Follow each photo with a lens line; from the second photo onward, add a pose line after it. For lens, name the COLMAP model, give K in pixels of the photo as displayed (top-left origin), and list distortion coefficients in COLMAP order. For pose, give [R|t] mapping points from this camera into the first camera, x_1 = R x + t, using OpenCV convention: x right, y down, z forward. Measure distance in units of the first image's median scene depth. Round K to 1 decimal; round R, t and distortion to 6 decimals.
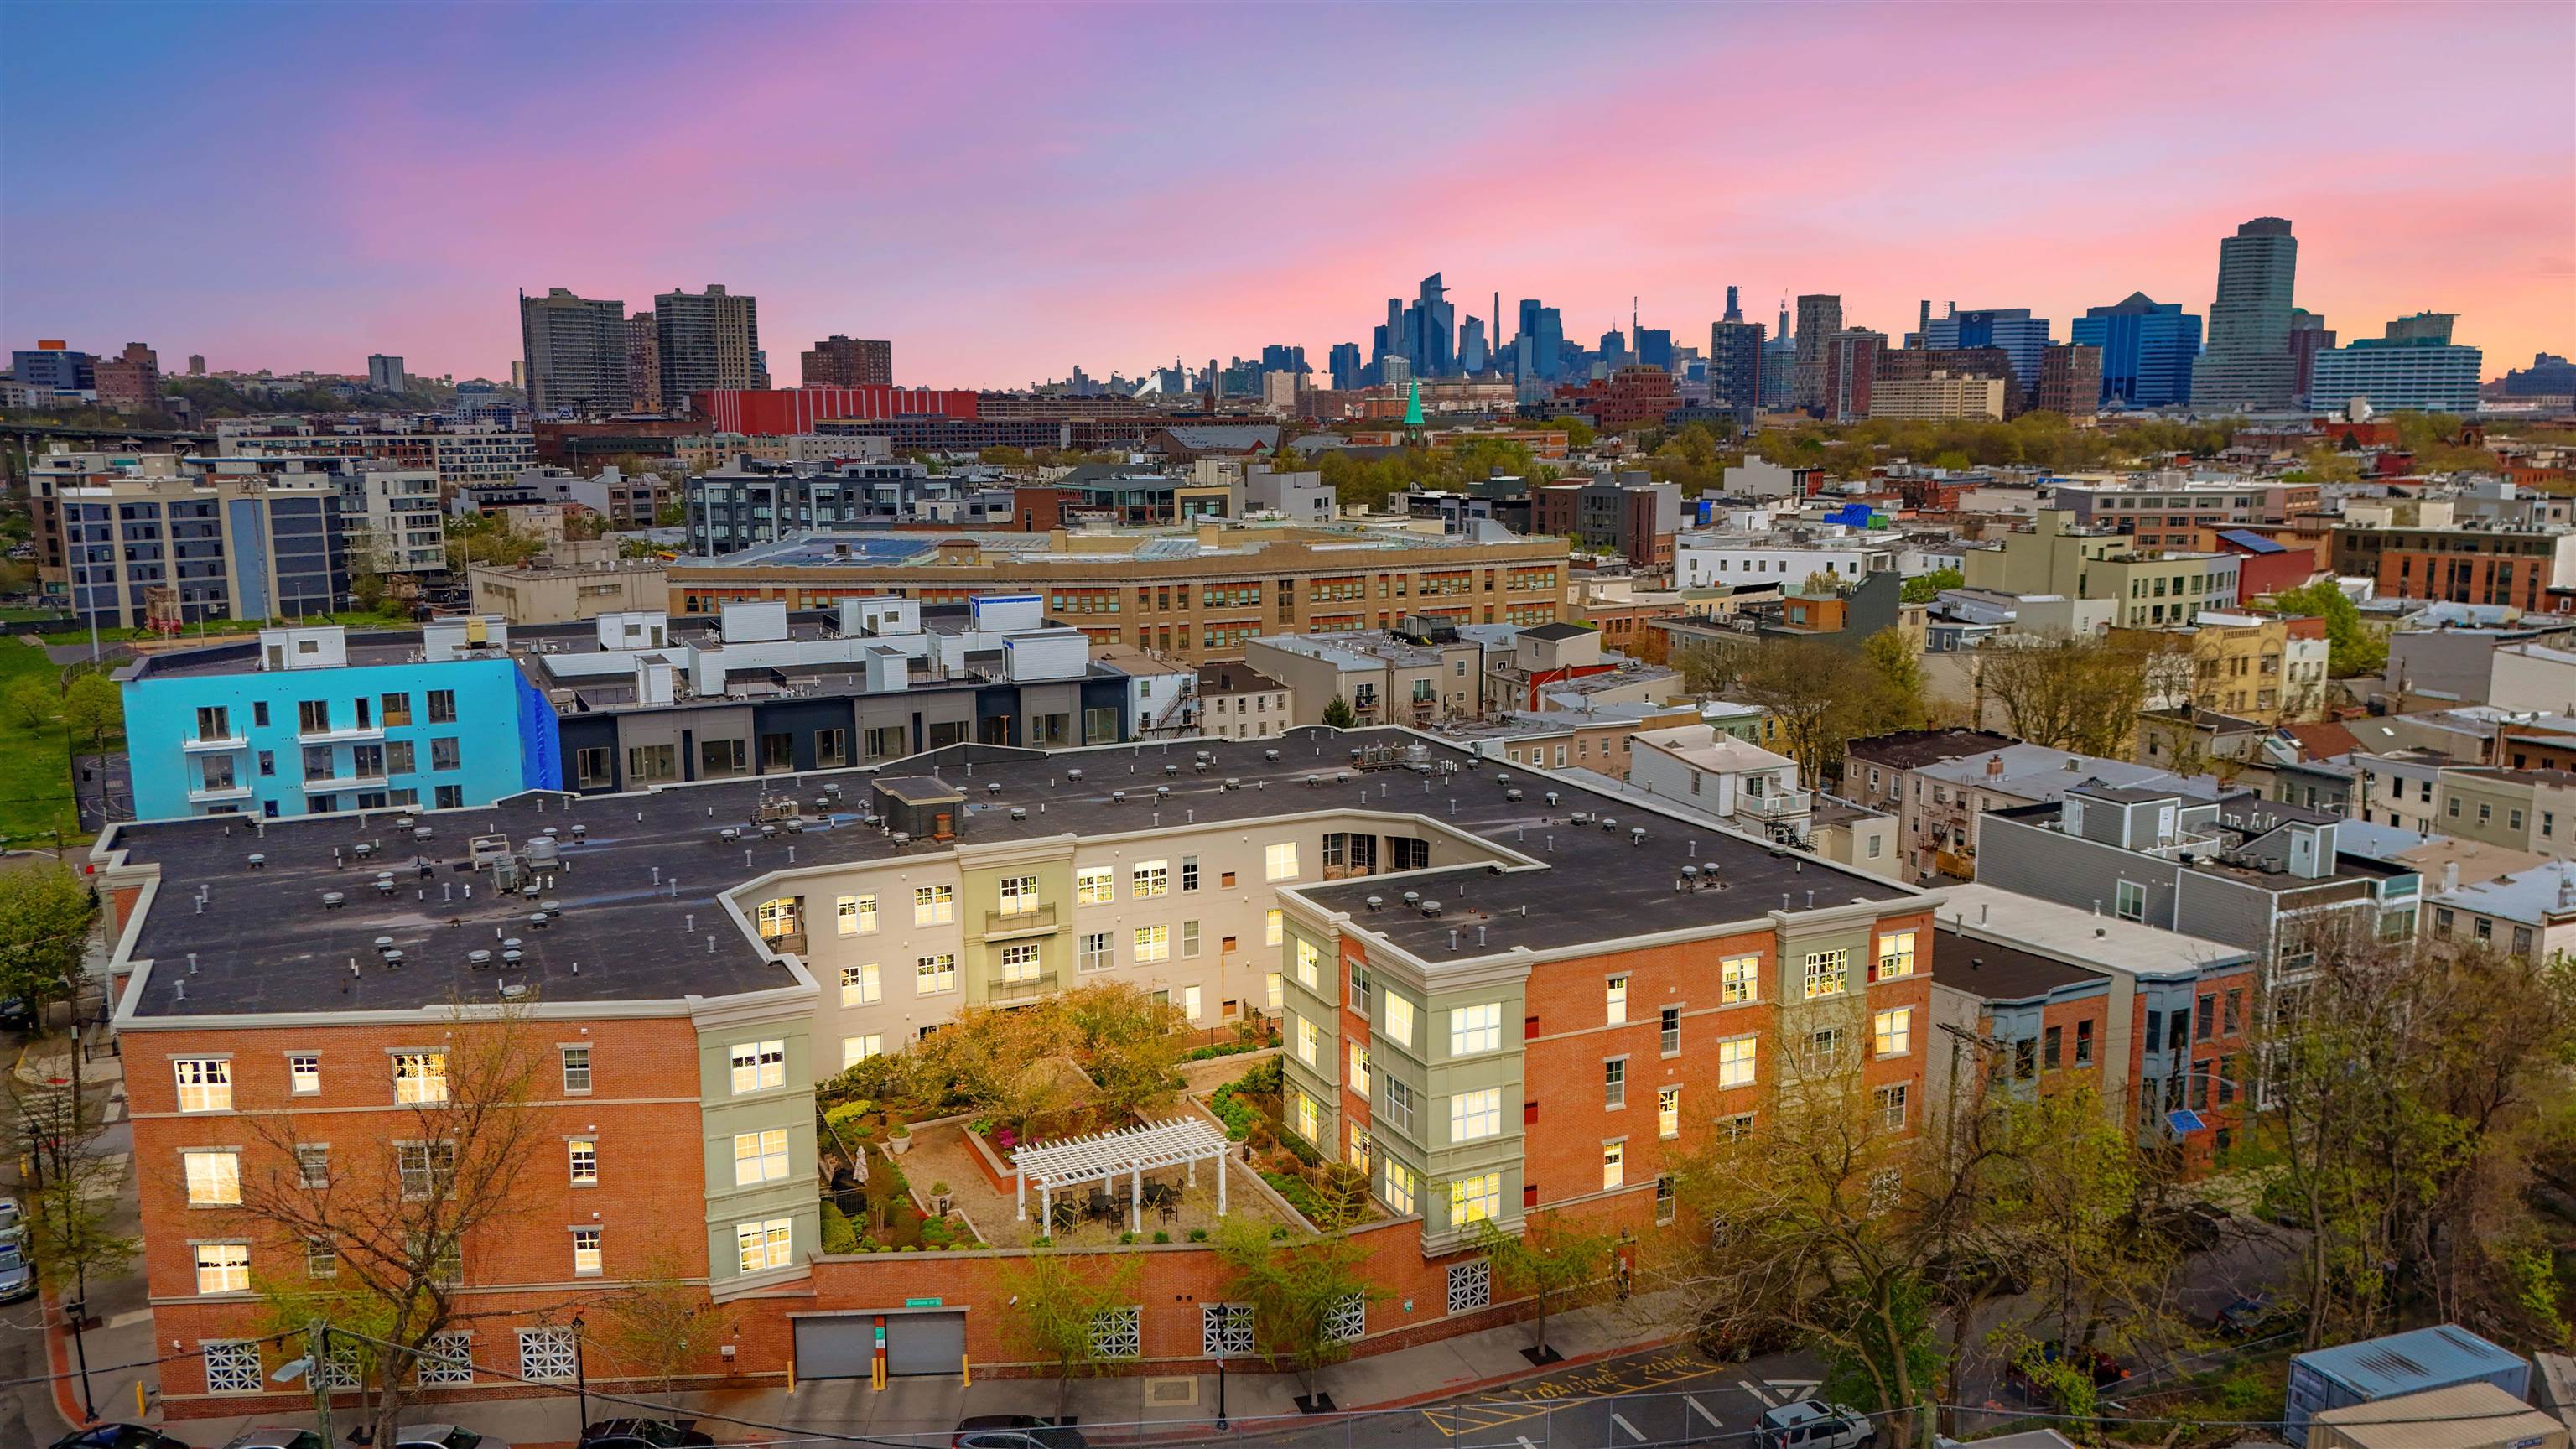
lens RADIAL K [[1867.9, 0, 1288.0], [0, 1867.9, 724.5], [0, 0, 1]] dist [0.065639, -0.001489]
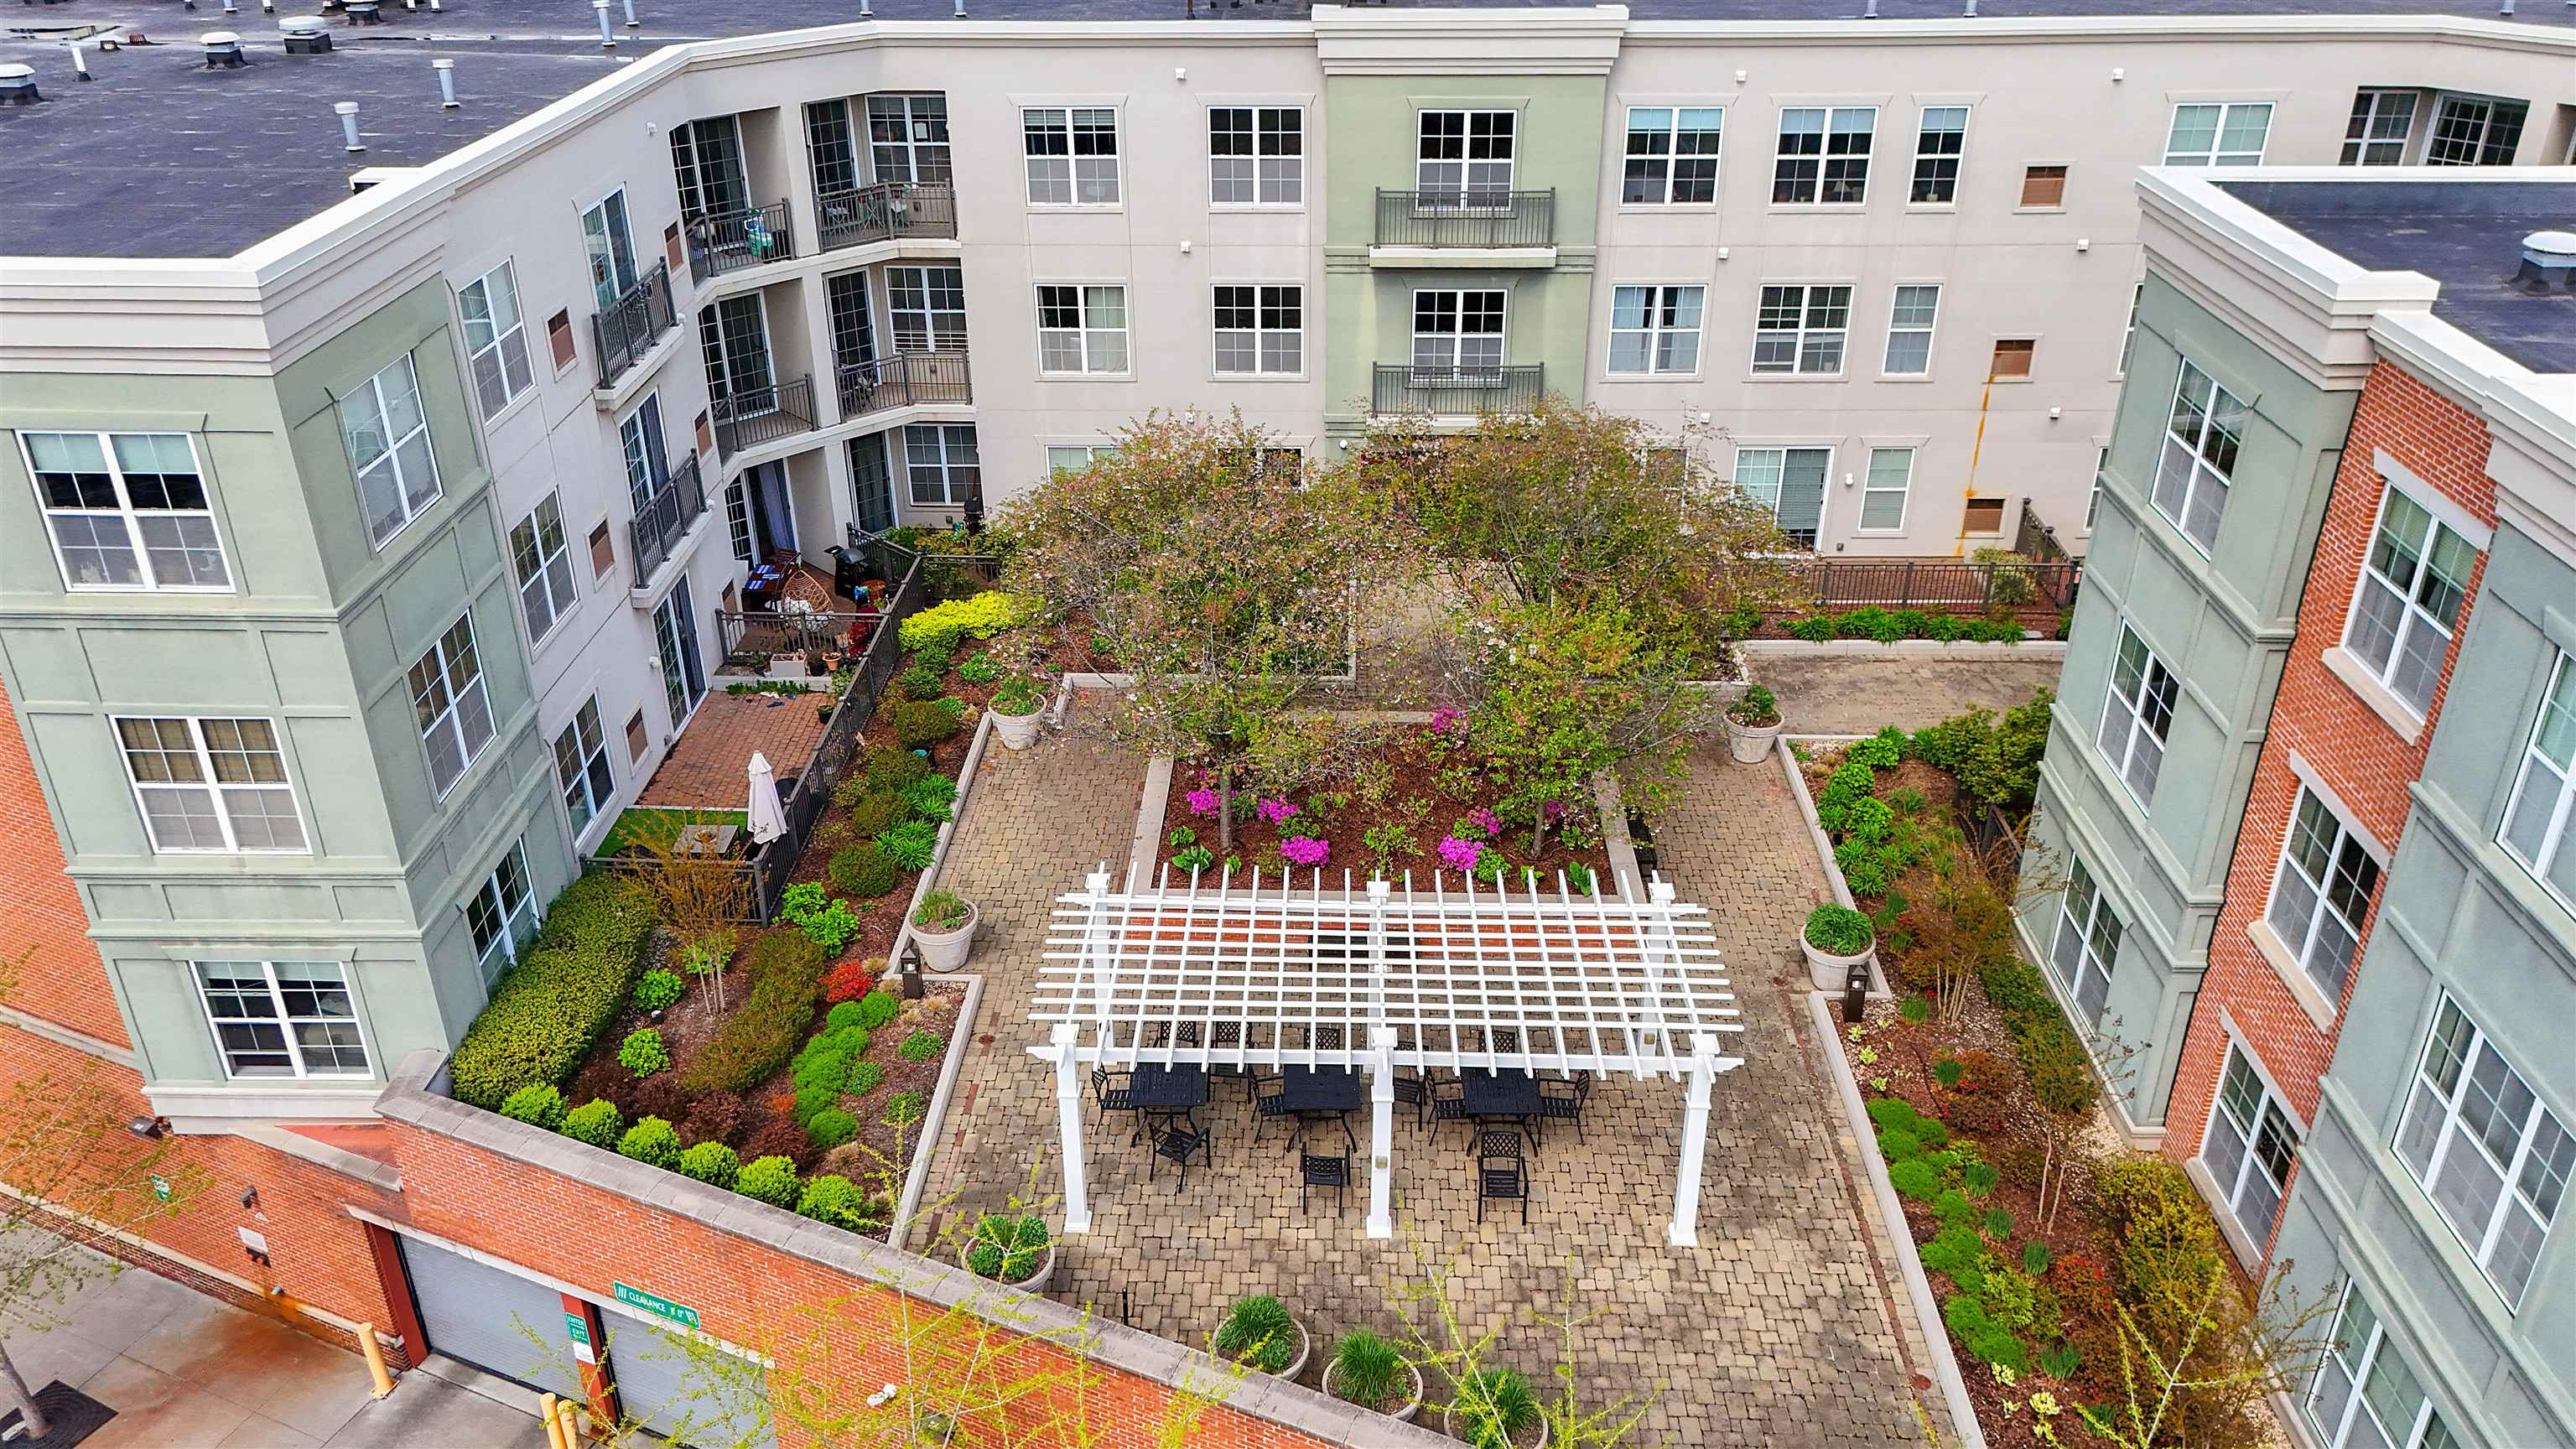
lens RADIAL K [[1897.7, 0, 1300.7], [0, 1897.7, 685.0], [0, 0, 1]] dist [0.089001, -0.078110]
pose [[0.892735, 0.210695, -0.398287, 0.007749], [-0.081723, 0.944990, 0.316727, 0.049952], [0.443110, -0.250204, 0.860843, 0.426182]]
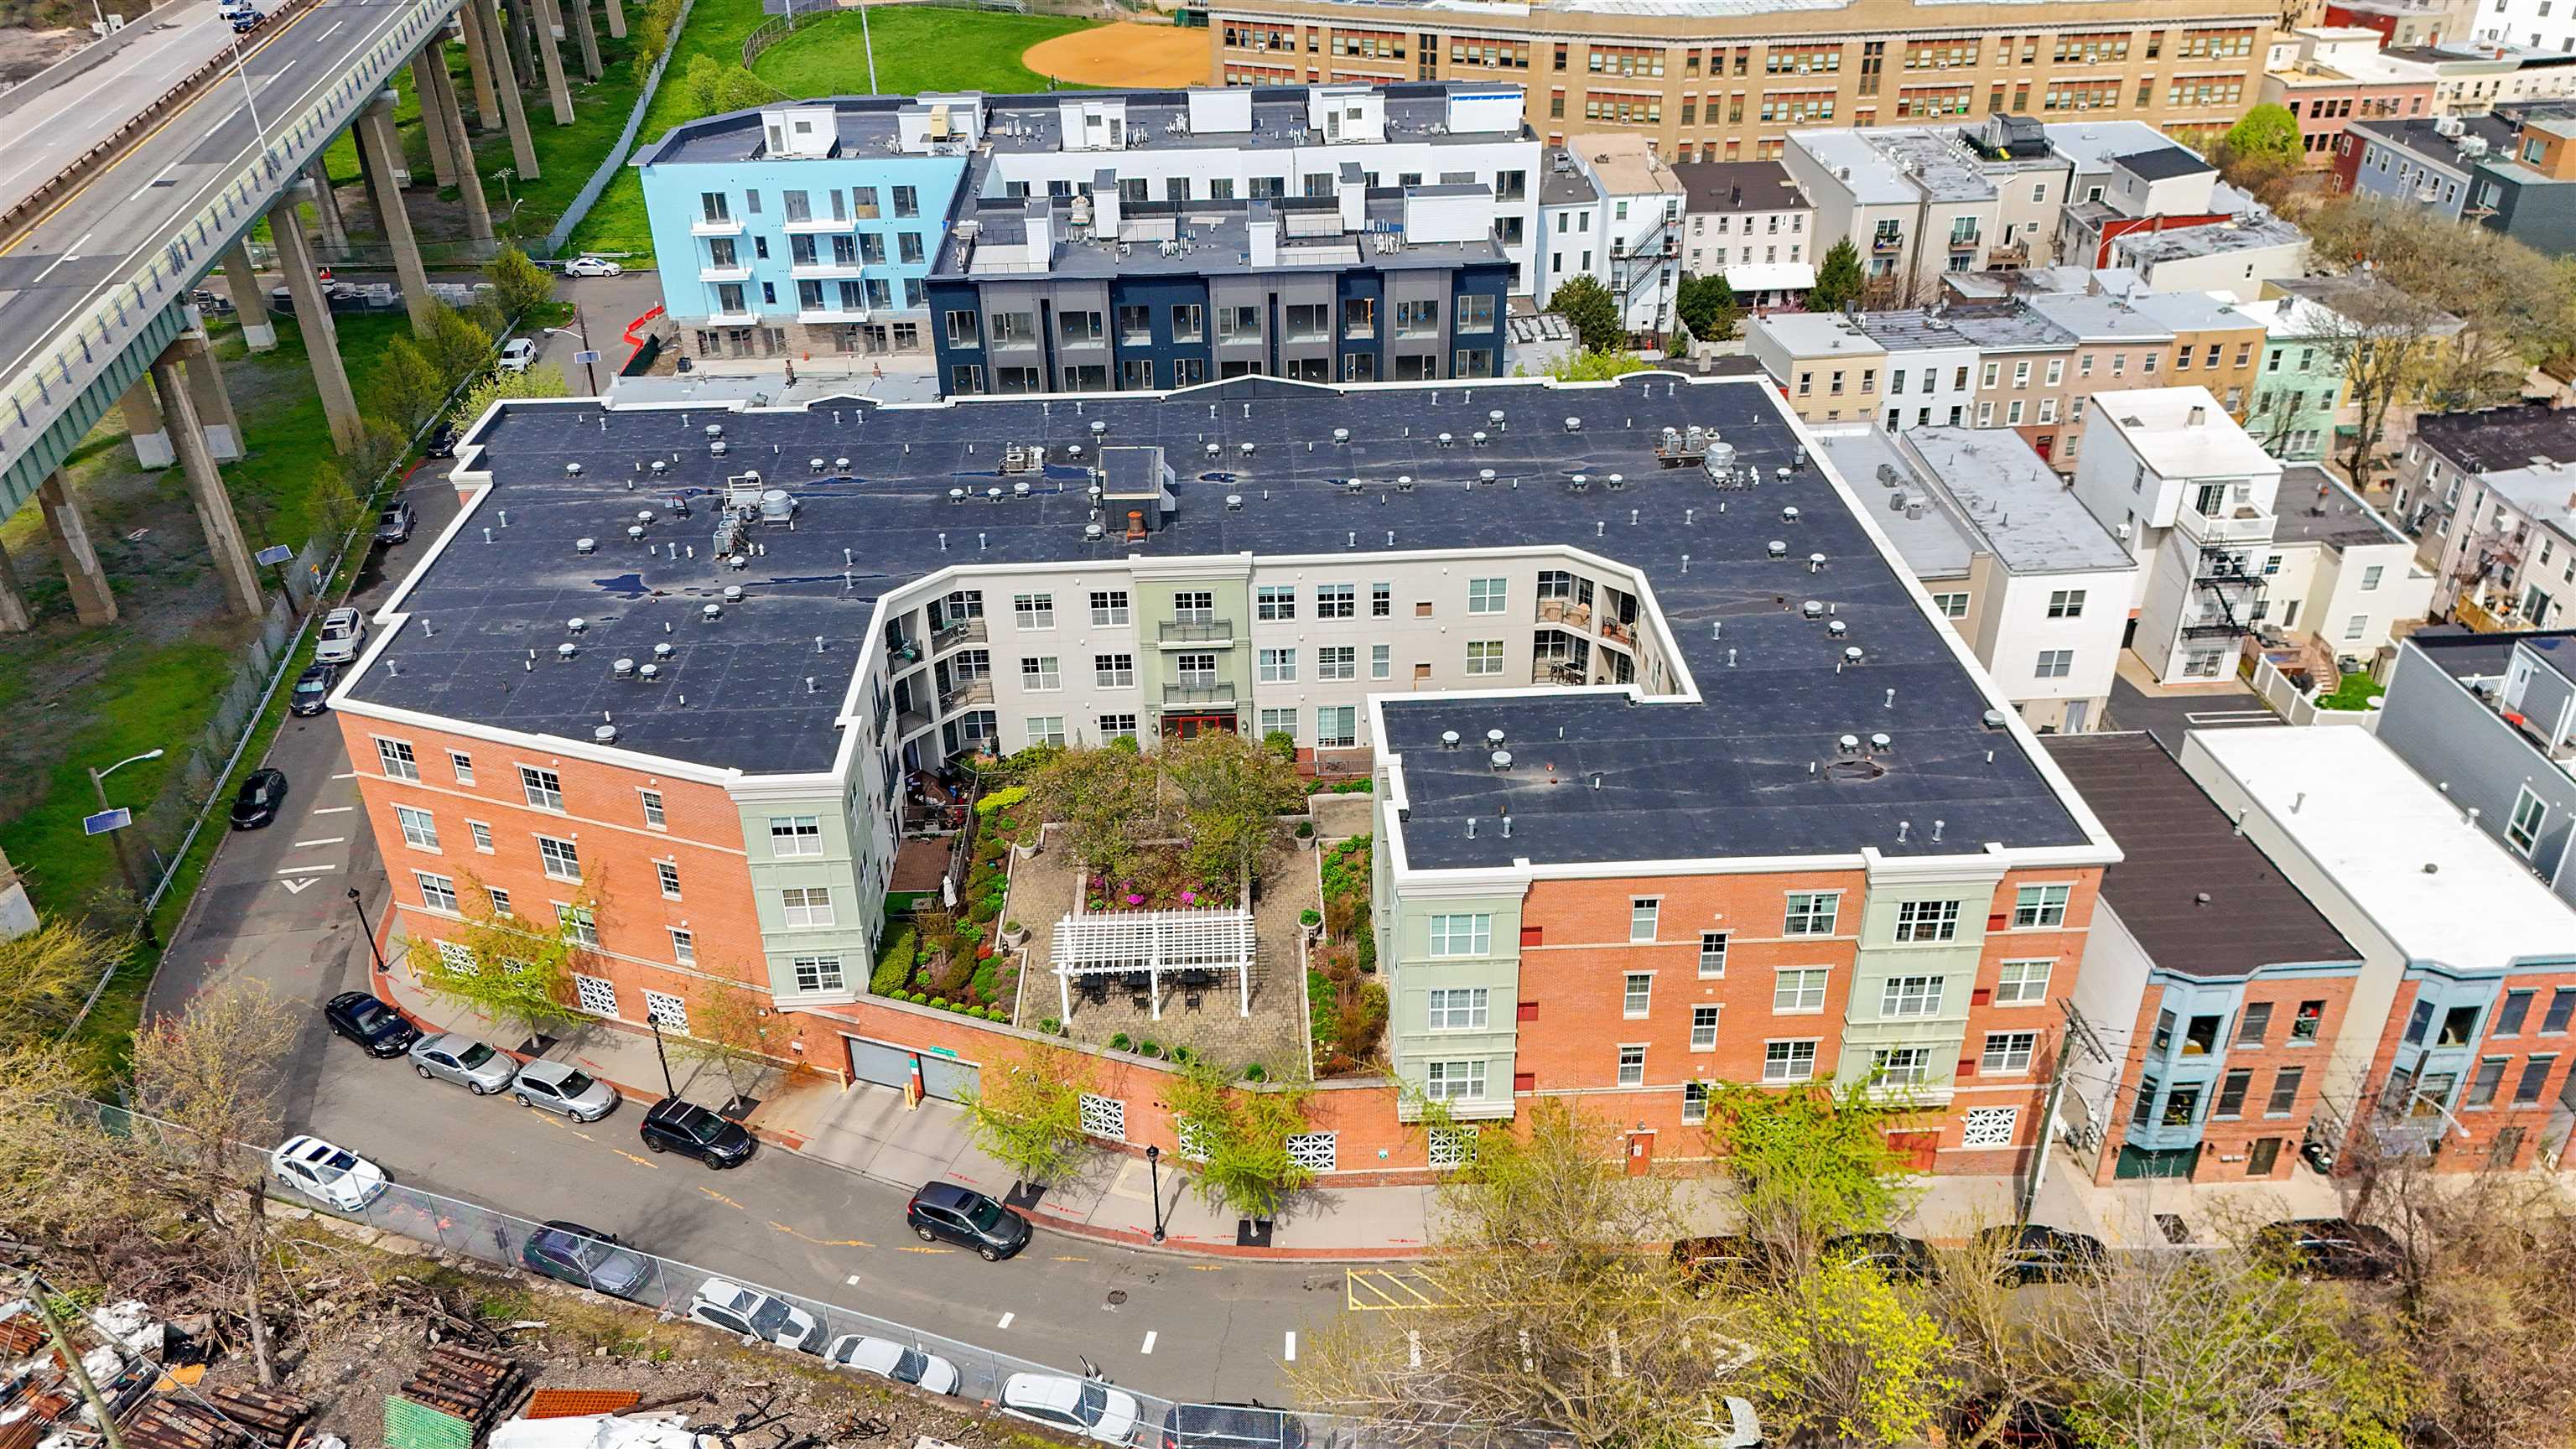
lens RADIAL K [[1897.7, 0, 1300.7], [0, 1897.7, 685.0], [0, 0, 1]] dist [0.089001, -0.078110]
pose [[0.920825, 0.185502, -0.343032, 0.185108], [-0.056645, 0.933916, 0.352977, -0.162298], [0.385841, -0.305599, 0.870480, 0.091499]]
